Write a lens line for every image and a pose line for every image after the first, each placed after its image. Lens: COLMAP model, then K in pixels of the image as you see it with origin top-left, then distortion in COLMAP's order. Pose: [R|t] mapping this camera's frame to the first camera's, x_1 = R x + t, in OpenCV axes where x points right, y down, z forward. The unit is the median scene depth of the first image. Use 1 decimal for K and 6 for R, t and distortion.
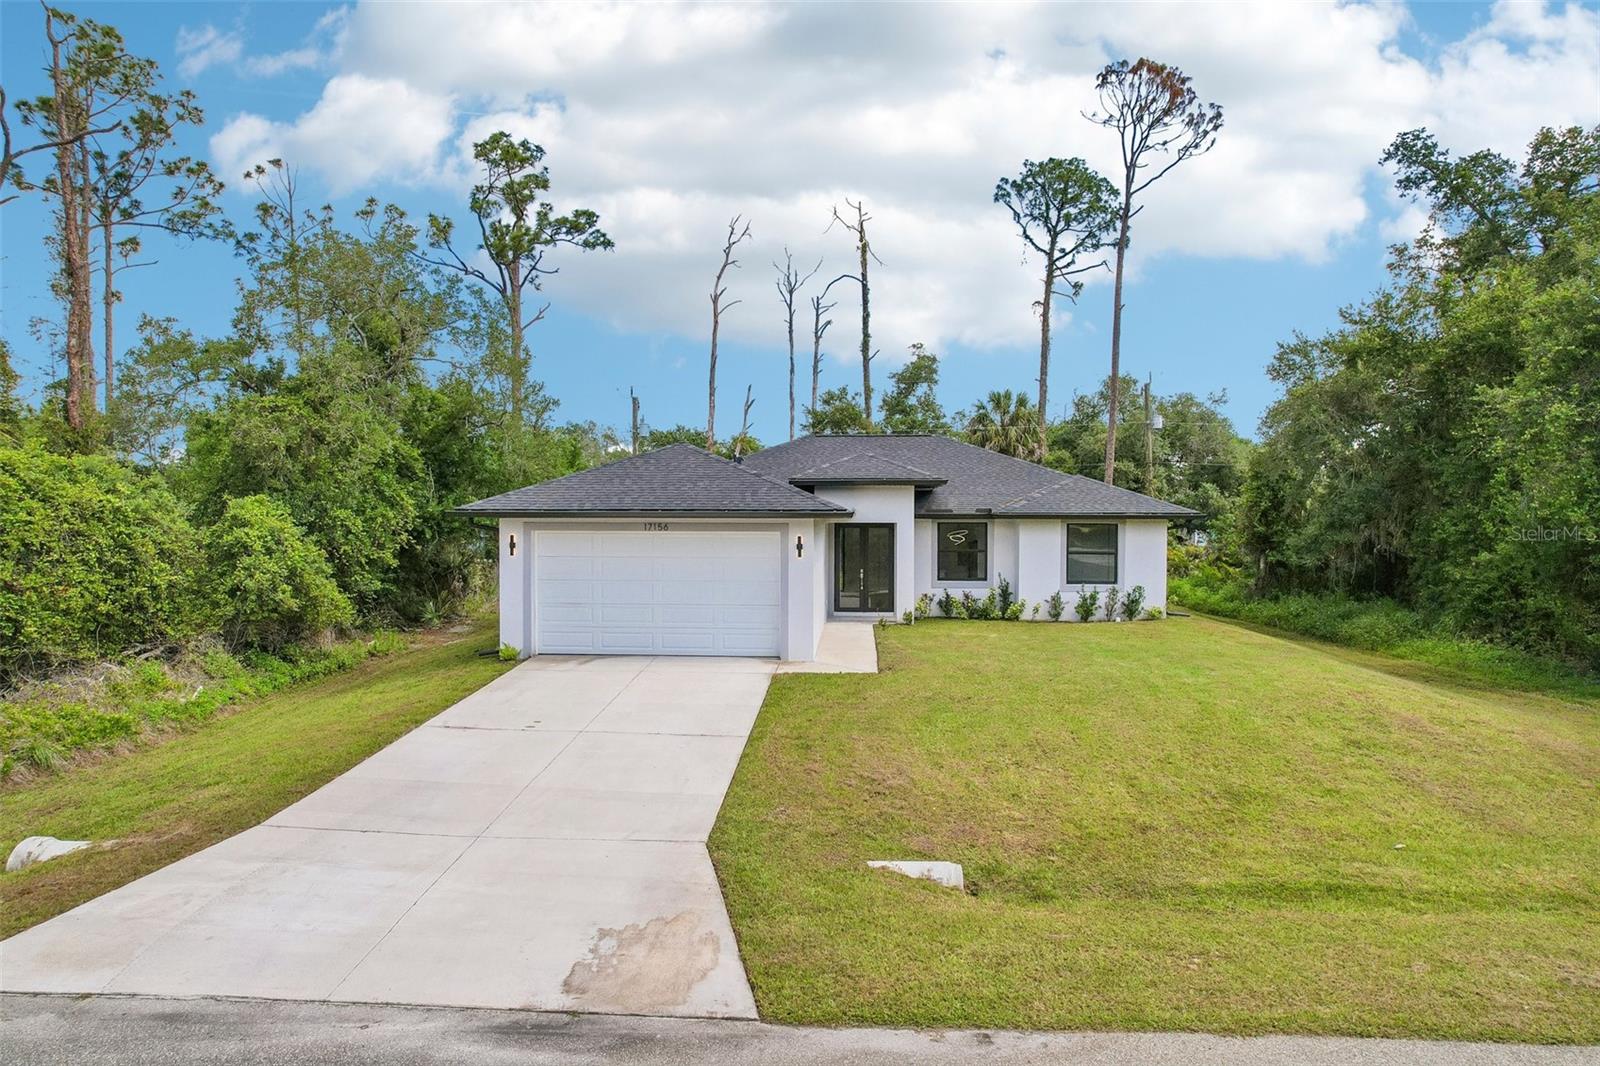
lens RADIAL K [[999.6, 0, 800.0], [0, 999.6, 533.0], [0, 0, 1]] dist [-0.053750, 0.053522]
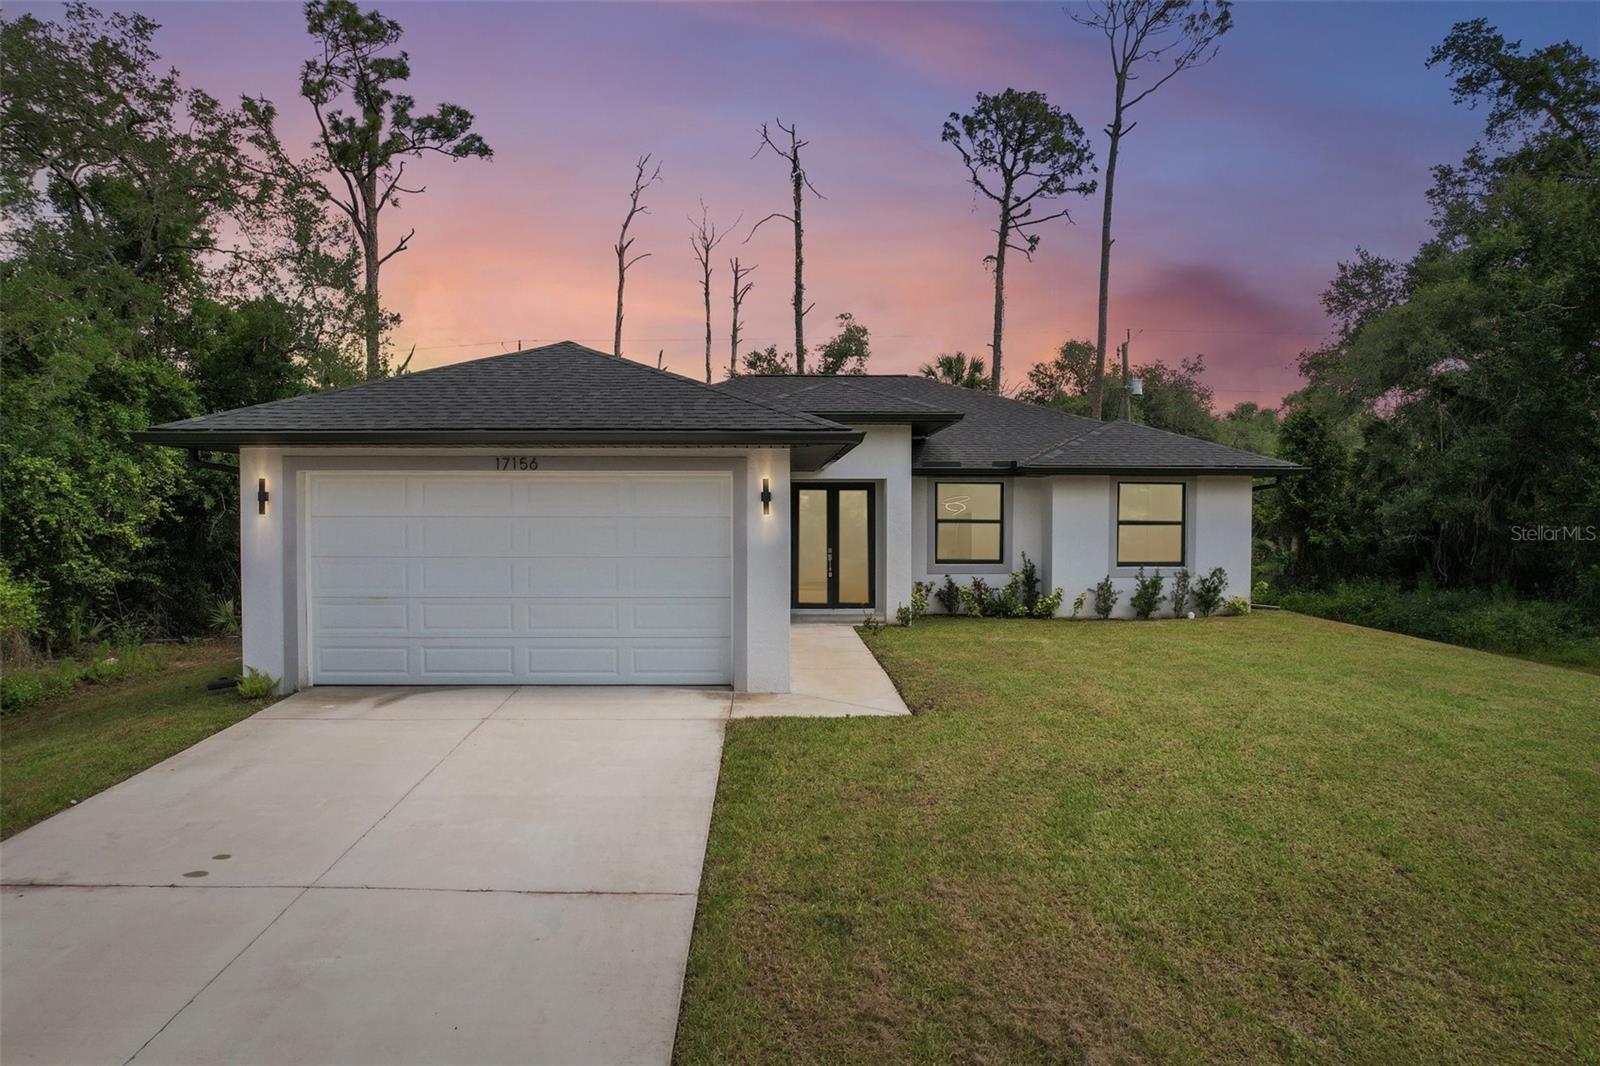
lens RADIAL K [[1009.1, 0, 800.0], [0, 1009.1, 533.0], [0, 0, 1]] dist [-0.061817, 0.065629]
pose [[0.995895, -0.002999, 0.090471, -0.014952], [0.002755, 0.999992, 0.002823, 0.014615], [-0.090479, -0.002562, 0.995895, 0.179895]]
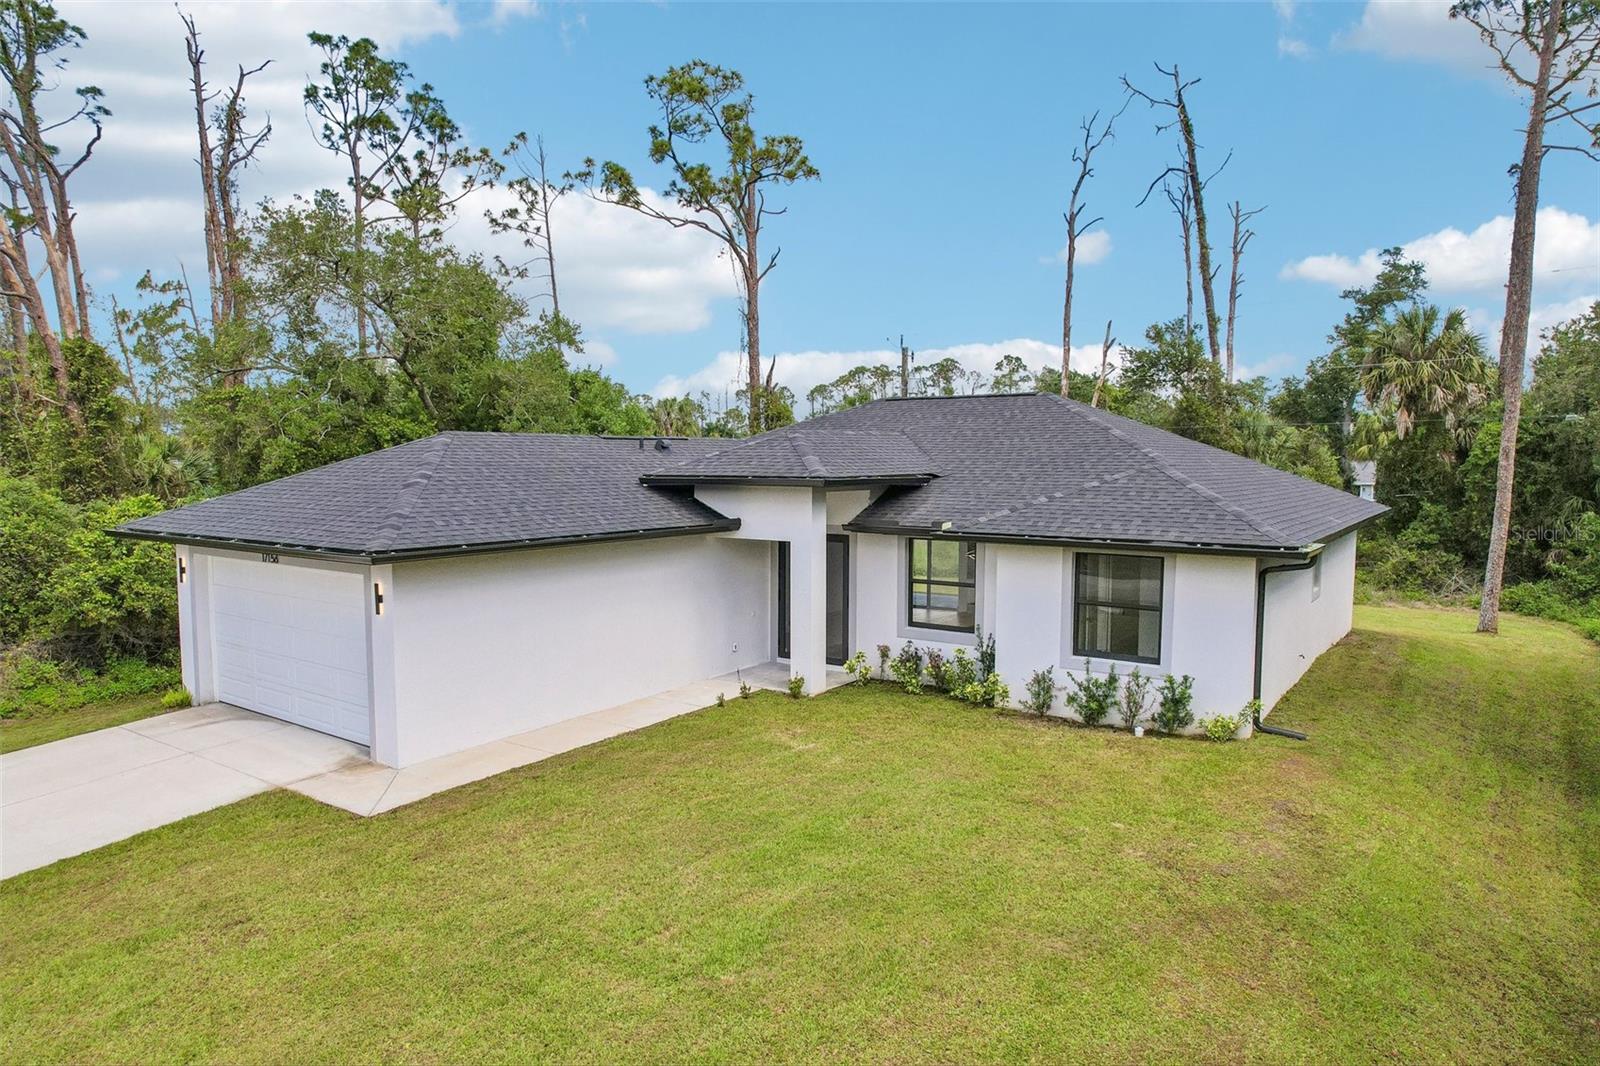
lens RADIAL K [[1007.0, 0, 800.0], [0, 1007.0, 533.0], [0, 0, 1]] dist [-0.042027, 0.052205]
pose [[0.857130, 0.041224, -0.513449, 0.259260], [-0.011810, 0.998103, 0.060421, -0.033199], [0.514965, -0.045725, 0.855991, 0.245462]]
